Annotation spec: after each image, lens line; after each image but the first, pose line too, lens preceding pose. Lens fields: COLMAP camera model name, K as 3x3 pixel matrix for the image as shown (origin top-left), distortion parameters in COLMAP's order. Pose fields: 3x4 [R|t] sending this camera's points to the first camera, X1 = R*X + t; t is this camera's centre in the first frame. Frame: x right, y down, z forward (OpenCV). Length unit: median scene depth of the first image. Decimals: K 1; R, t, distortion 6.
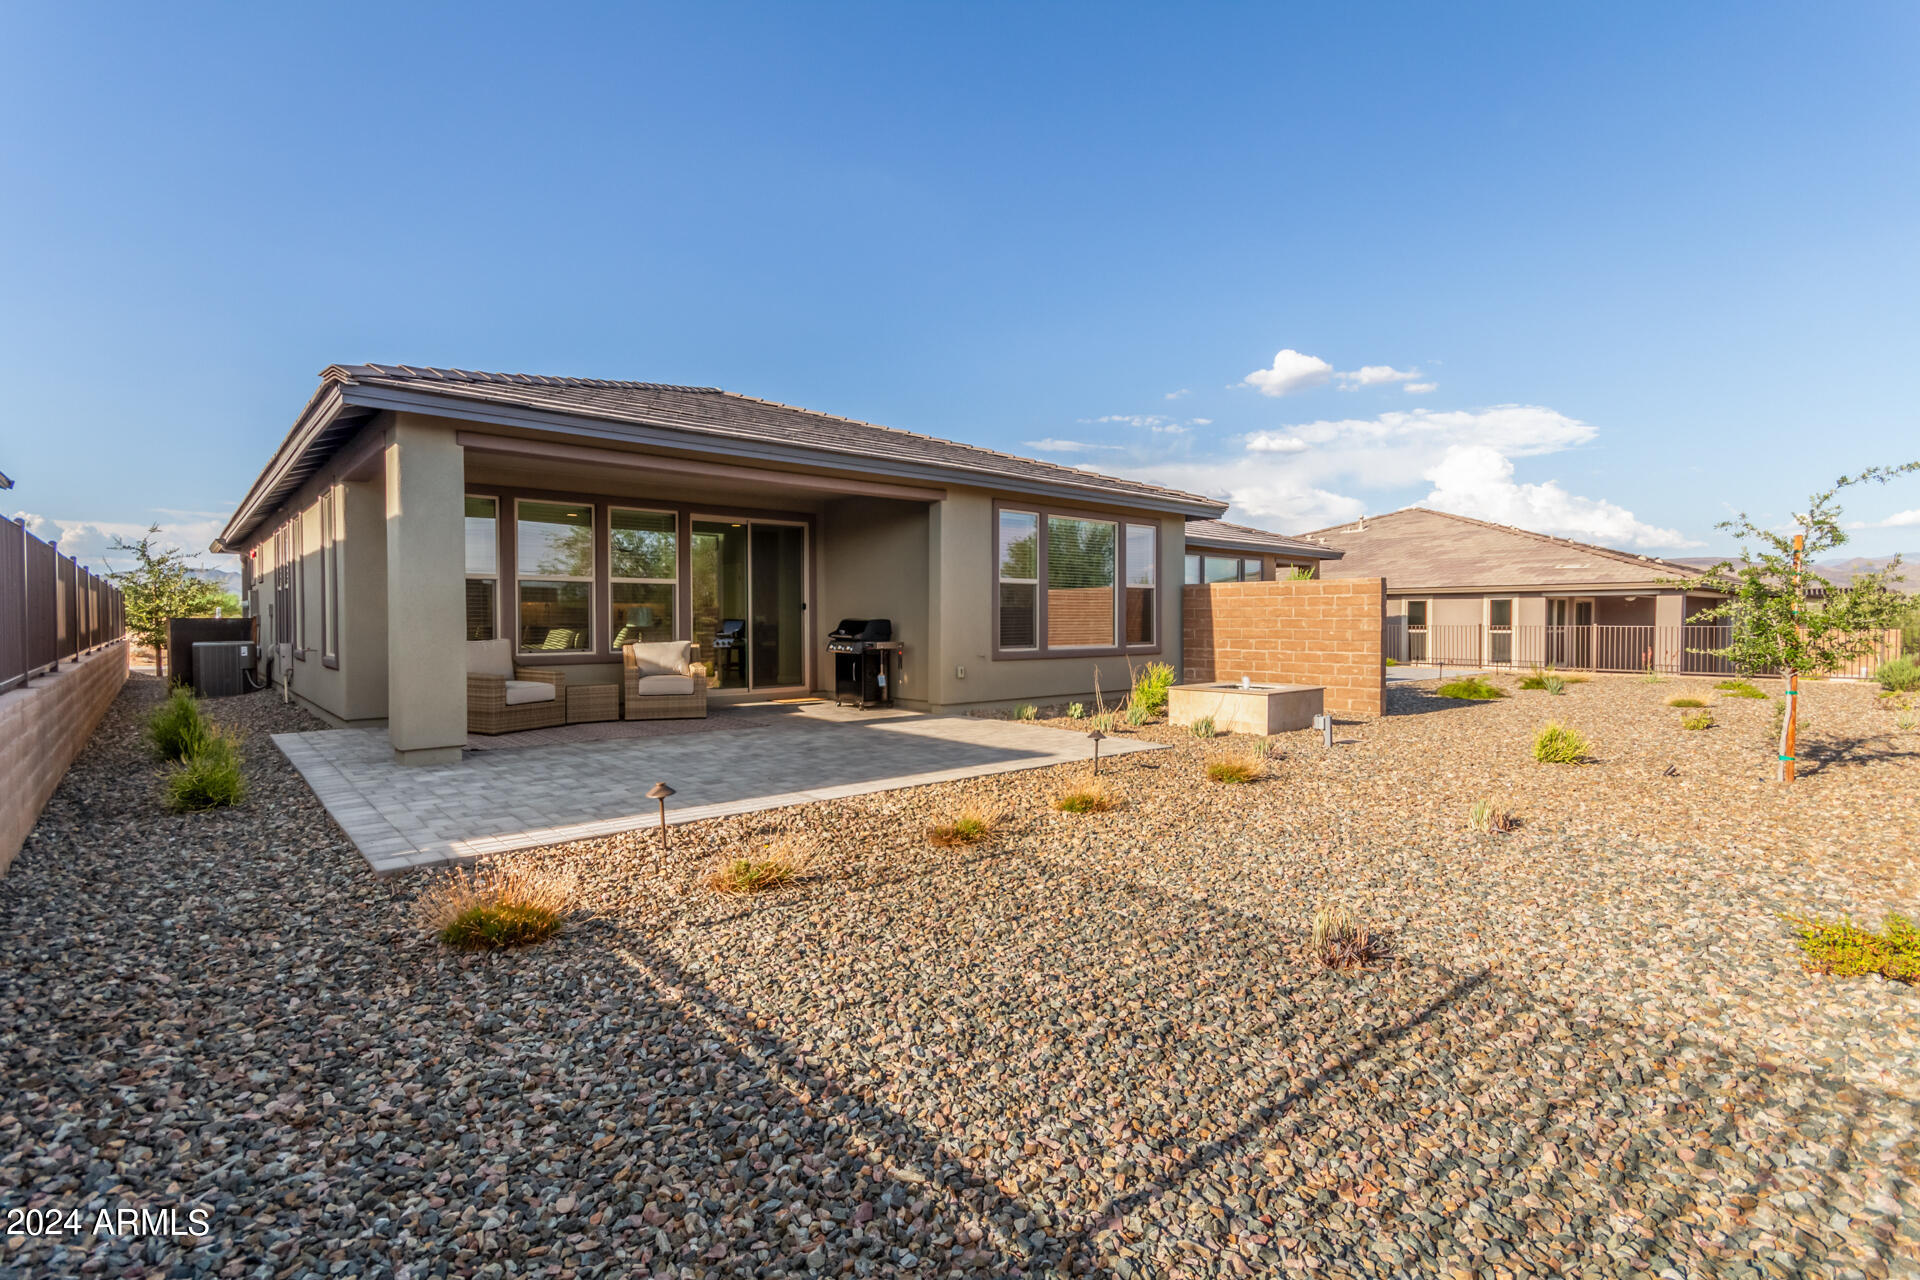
lens RADIAL K [[888.0, 0, 965.6], [0, 888.0, 632.8], [0, 0, 1]] dist [0.003720, -0.000221]
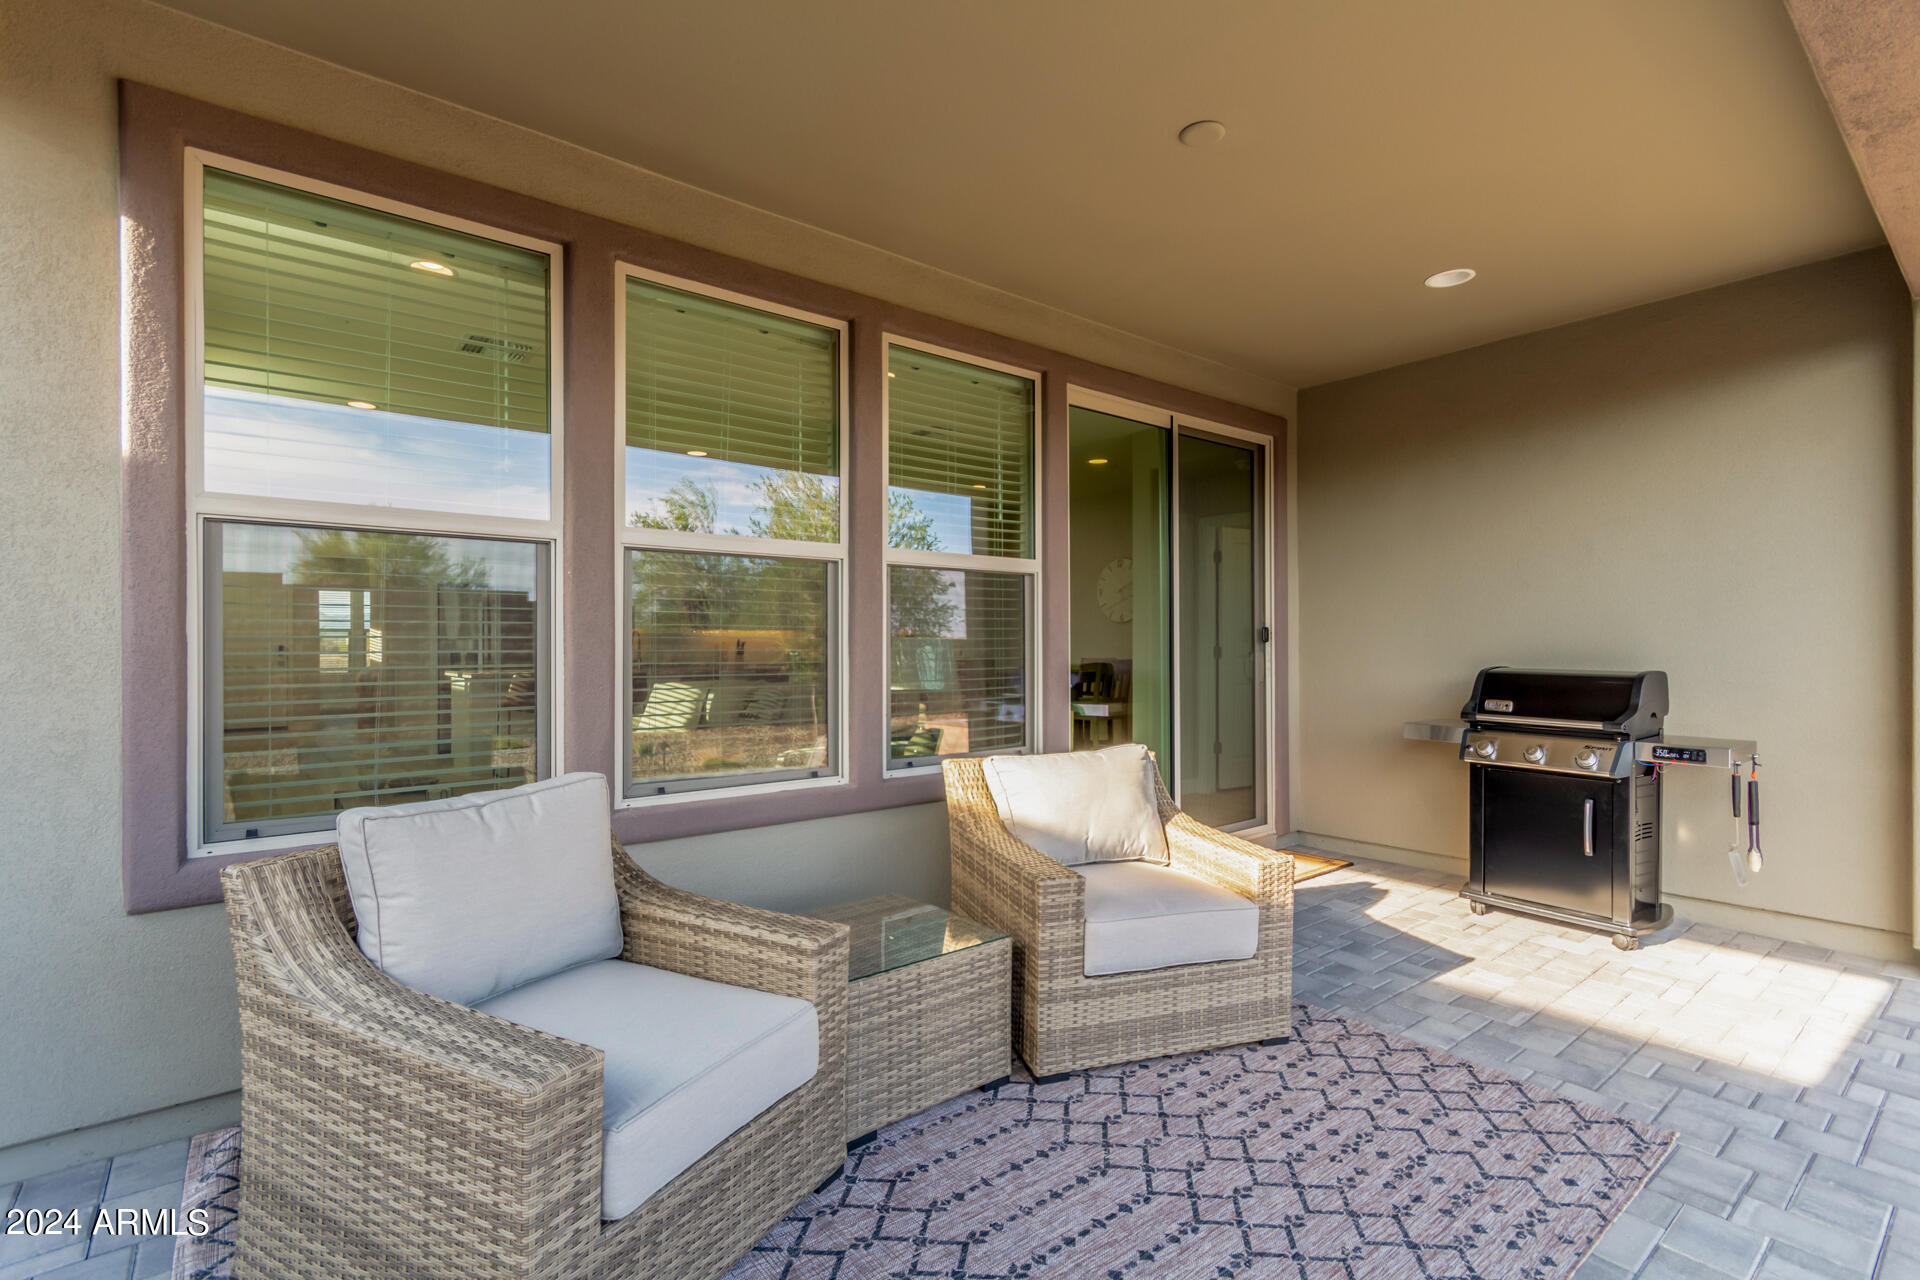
lens RADIAL K [[888.0, 0, 956.5], [0, 888.0, 644.4], [0, 0, 1]] dist [0.003720, -0.000221]
pose [[0.998221, -0.002297, -0.059582, -0.322048], [0.000884, 0.999718, -0.023734, -0.016912], [0.059620, 0.023639, 0.997941, 0.611829]]
